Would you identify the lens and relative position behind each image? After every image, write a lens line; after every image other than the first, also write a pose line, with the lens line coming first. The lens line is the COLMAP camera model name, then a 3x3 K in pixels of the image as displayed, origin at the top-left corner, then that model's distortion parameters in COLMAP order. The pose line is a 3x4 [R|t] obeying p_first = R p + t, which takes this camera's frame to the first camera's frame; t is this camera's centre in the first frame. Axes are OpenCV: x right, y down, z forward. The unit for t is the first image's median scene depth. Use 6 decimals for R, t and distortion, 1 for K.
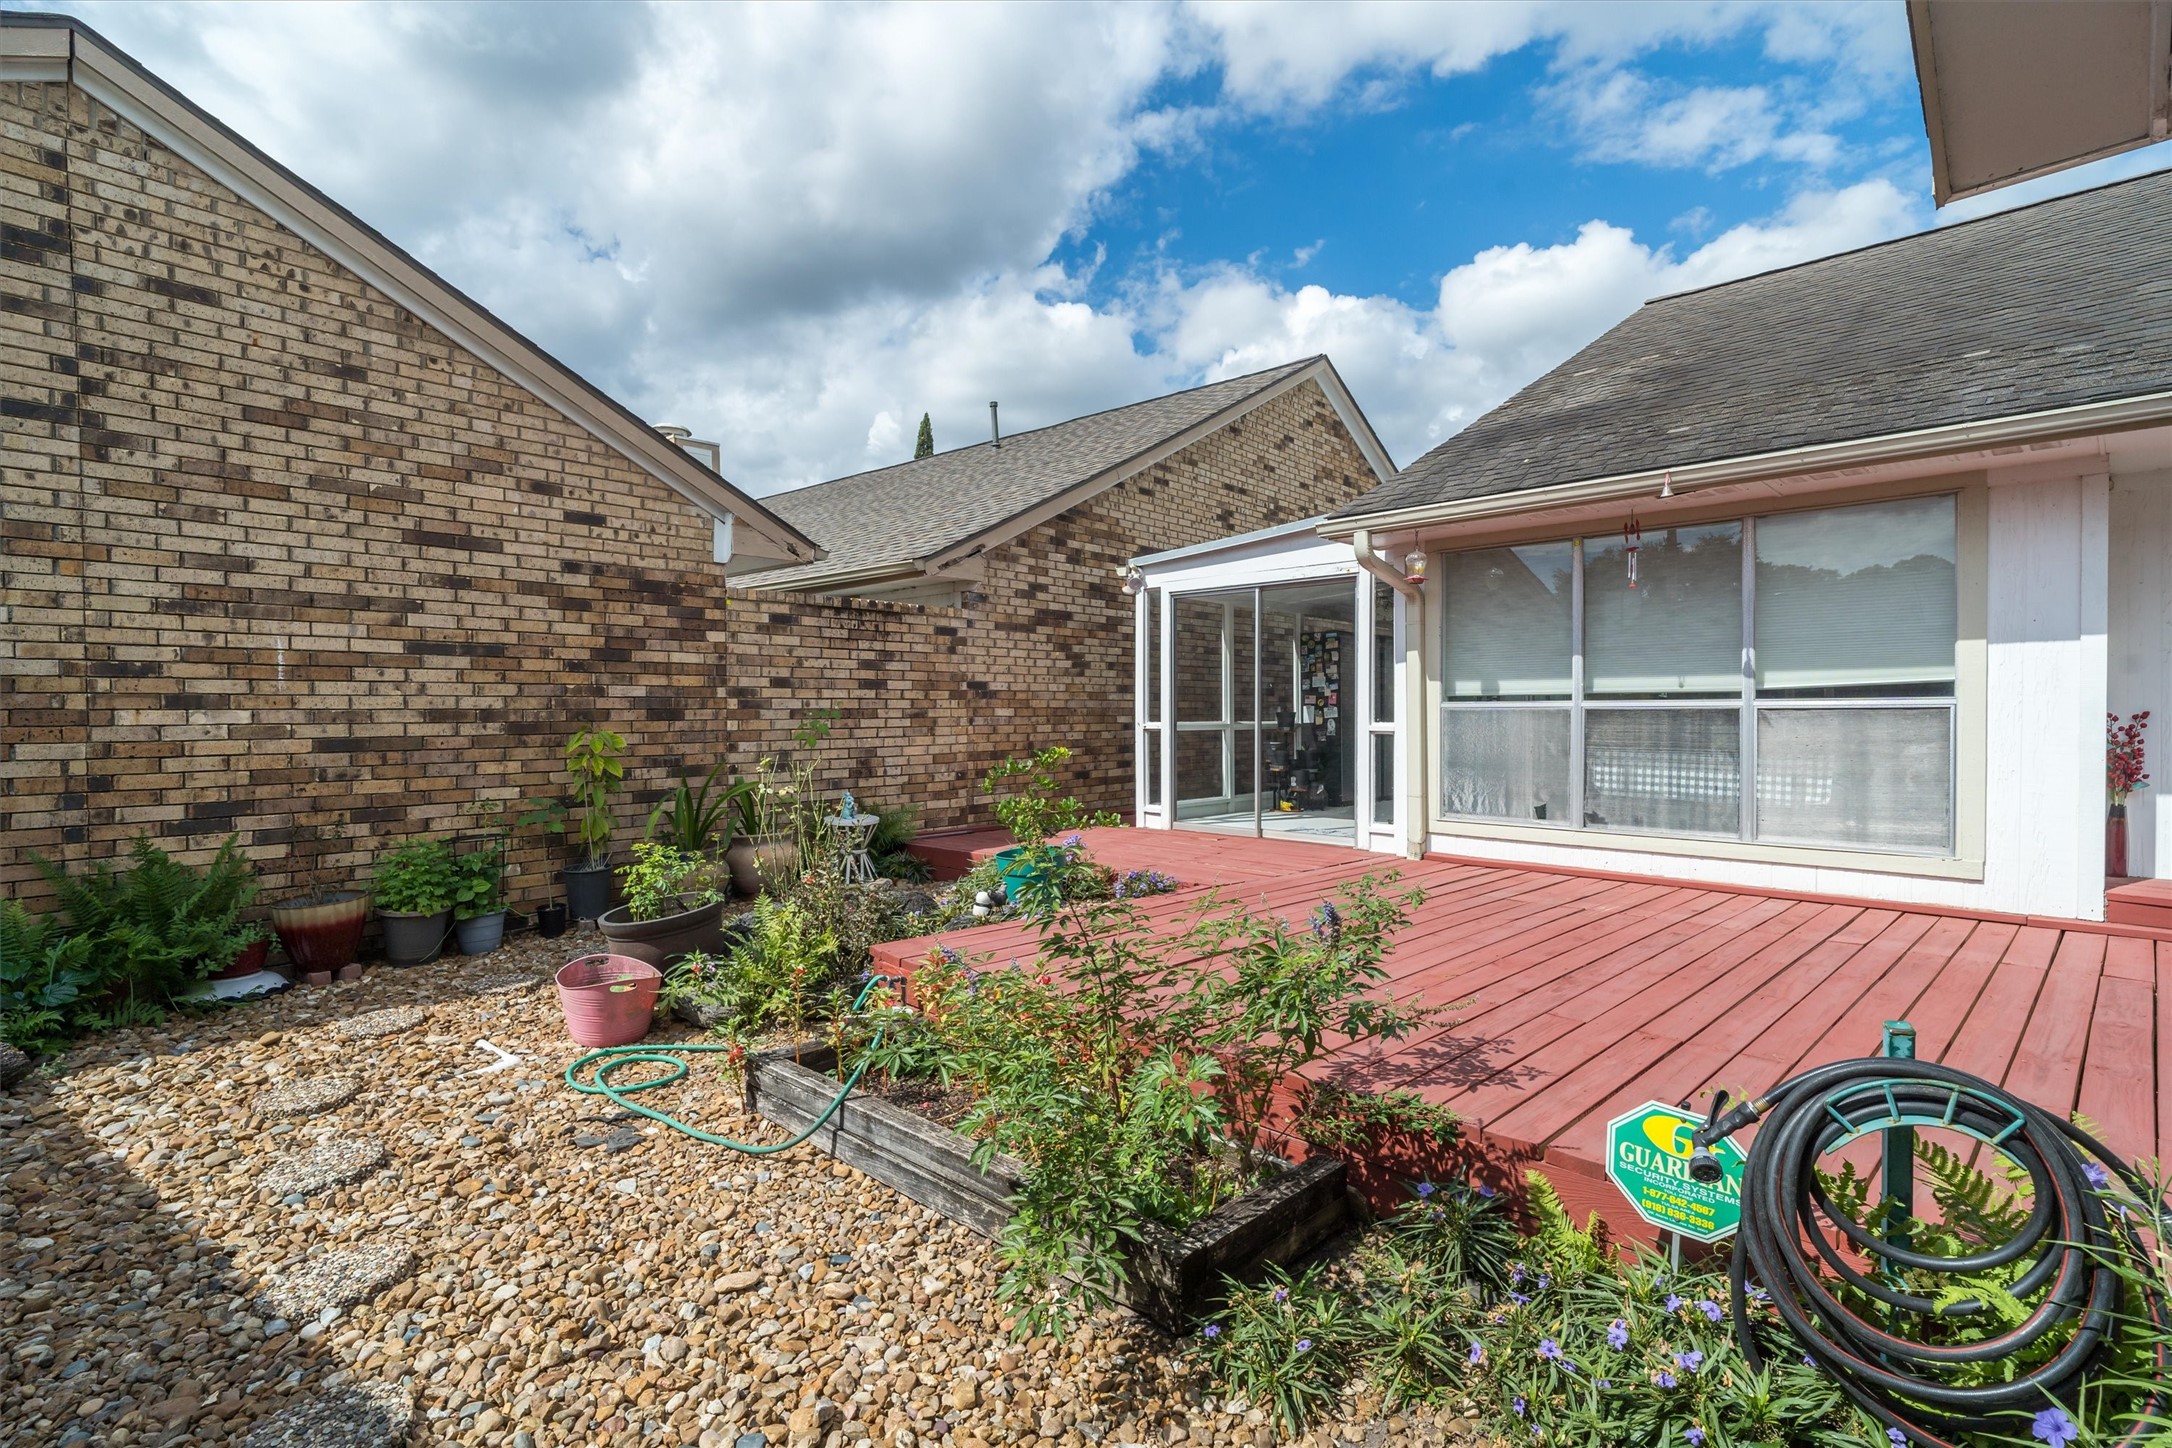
lens RADIAL K [[1033.6, 0, 1094.5], [0, 1033.6, 724.7], [0, 0, 1]] dist [-0.014115, 0.005668]
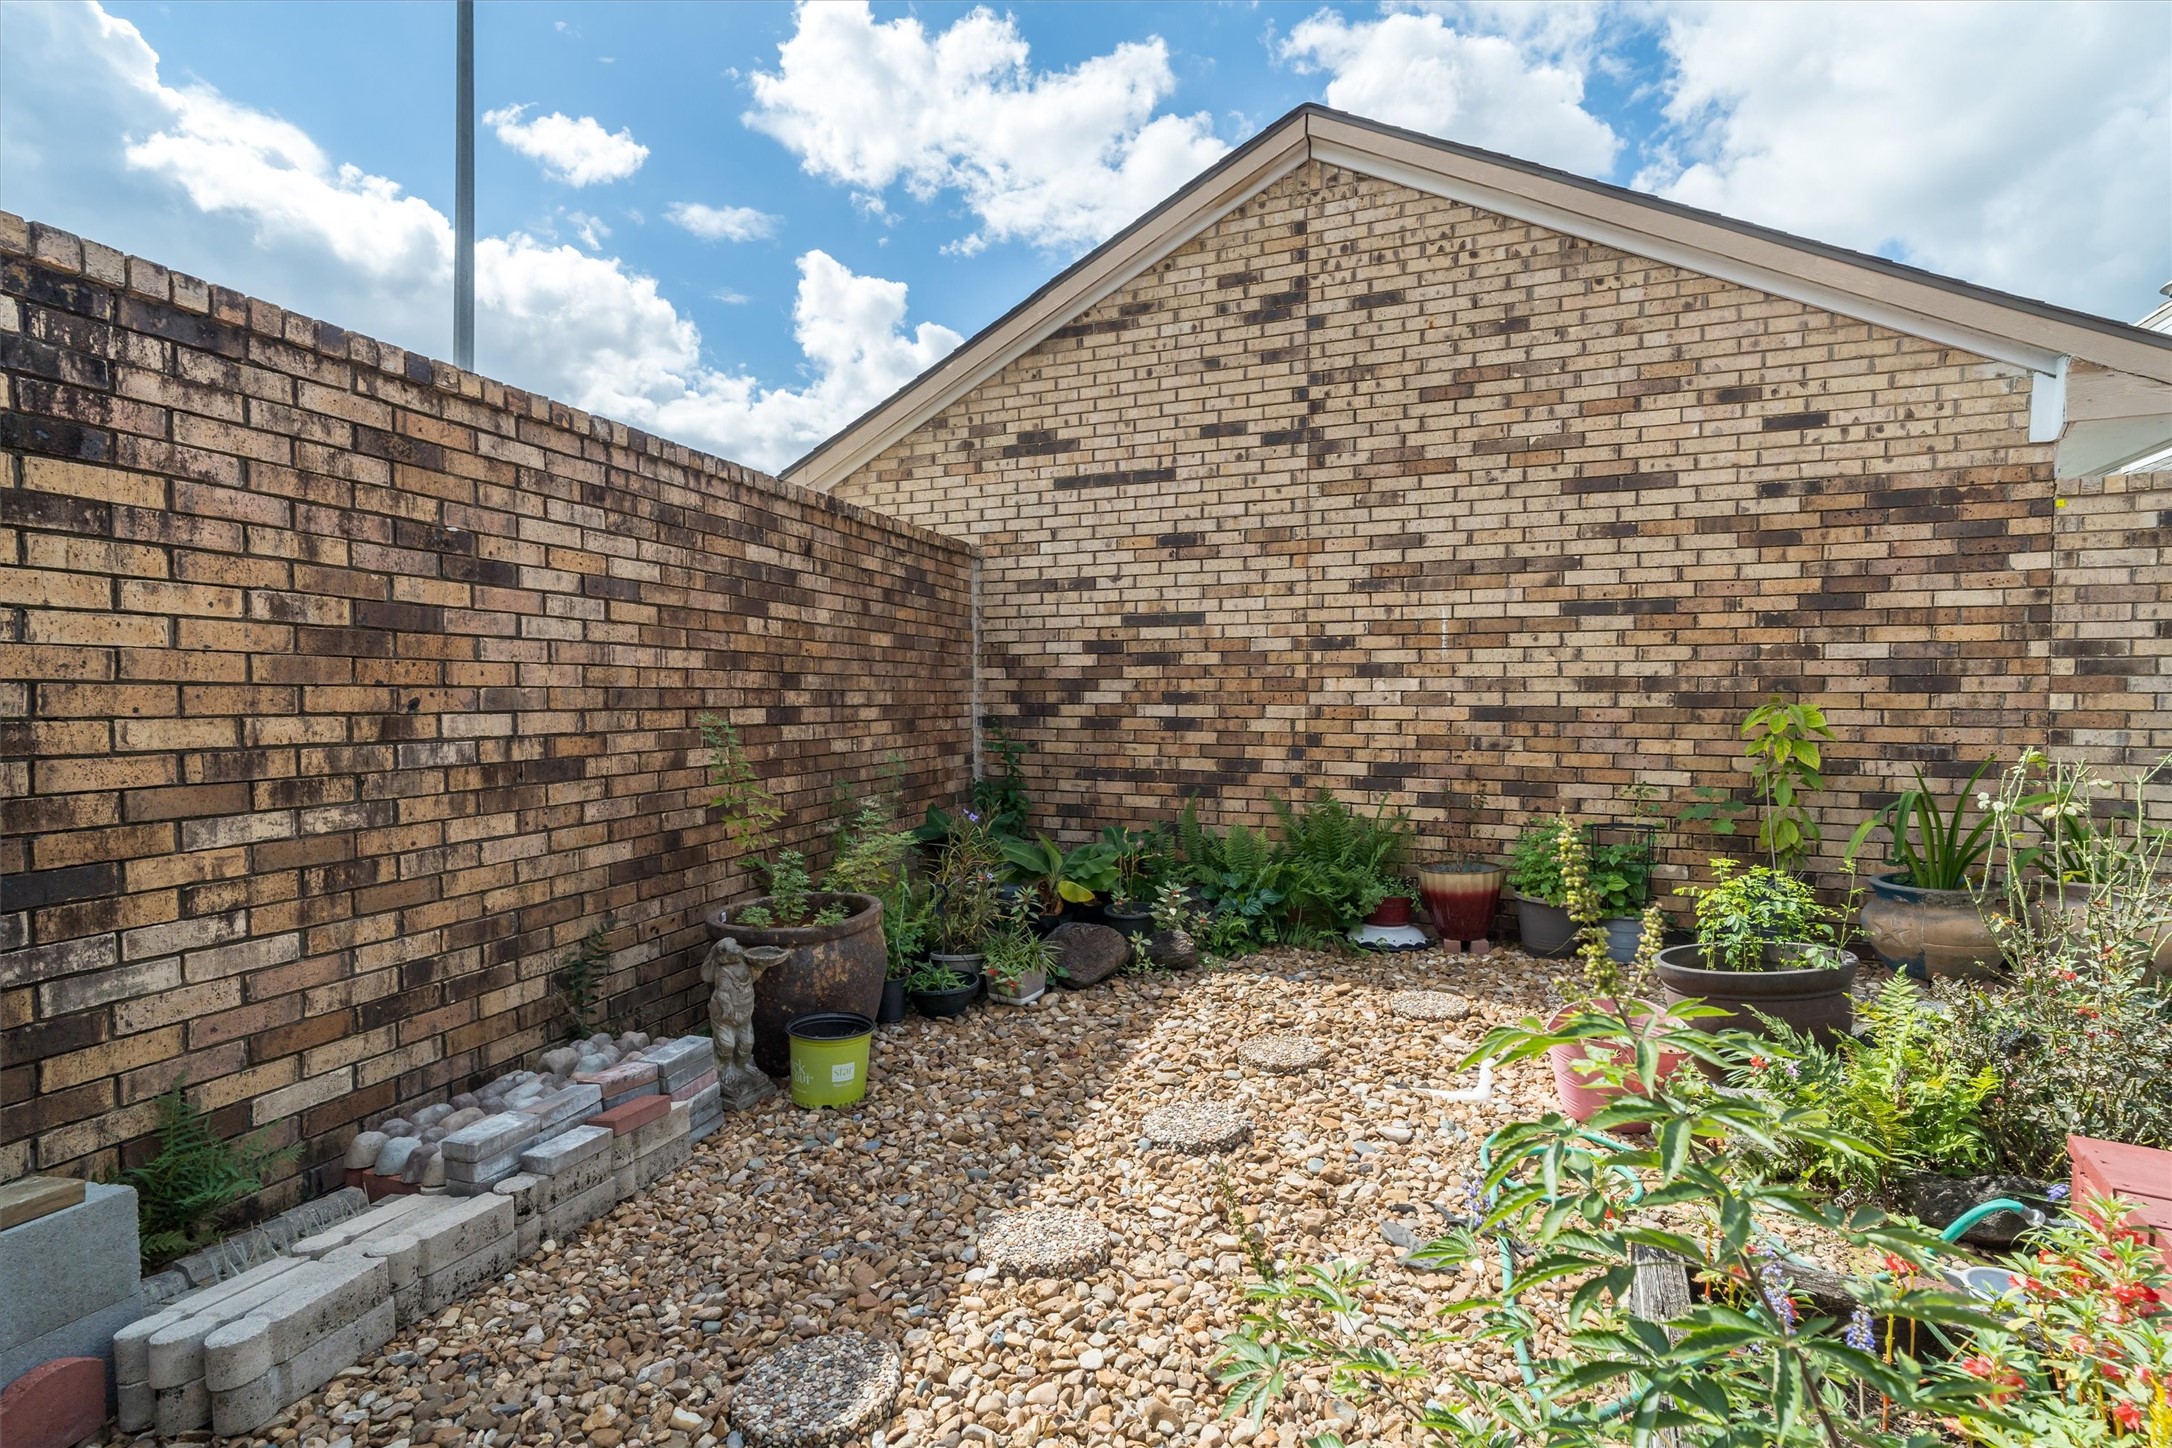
lens RADIAL K [[1033.6, 0, 1086.5], [0, 1033.6, 724.9], [0, 0, 1]] dist [-0.014115, 0.005668]
pose [[0.294813, 0.027902, -0.955148, 0.084665], [-0.018929, 0.999548, 0.023357, 0.014620], [0.955367, 0.011194, 0.295208, 0.336982]]
